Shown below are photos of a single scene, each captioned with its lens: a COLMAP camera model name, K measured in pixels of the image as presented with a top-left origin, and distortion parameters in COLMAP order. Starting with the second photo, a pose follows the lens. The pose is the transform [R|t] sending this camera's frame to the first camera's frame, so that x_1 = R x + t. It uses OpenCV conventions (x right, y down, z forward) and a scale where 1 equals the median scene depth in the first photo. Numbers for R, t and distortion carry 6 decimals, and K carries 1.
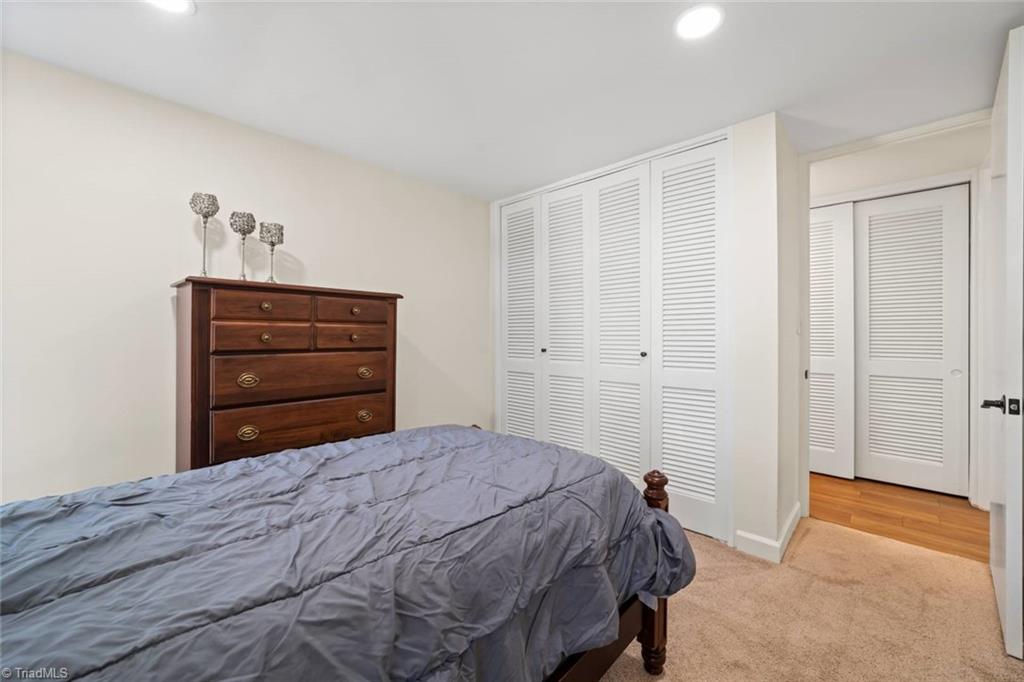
lens RADIAL K [[396.5, 0, 521.4], [0, 396.5, 338.2], [0, 0, 1]] dist [-0.017243, 0.005171]
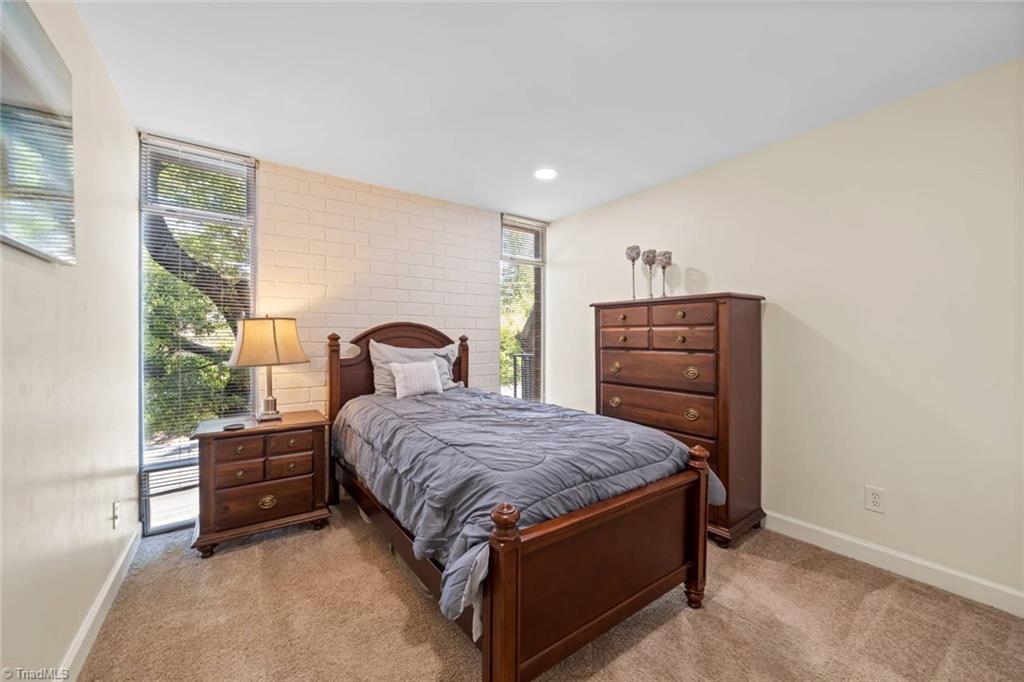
lens RADIAL K [[396.5, 0, 515.4], [0, 396.5, 335.8], [0, 0, 1]] dist [-0.017243, 0.005171]
pose [[-0.186758, -0.003801, -0.982399, 0.791015], [-0.004539, 0.999985, -0.003006, -0.006801], [0.982396, 0.003898, -0.186772, 0.811828]]
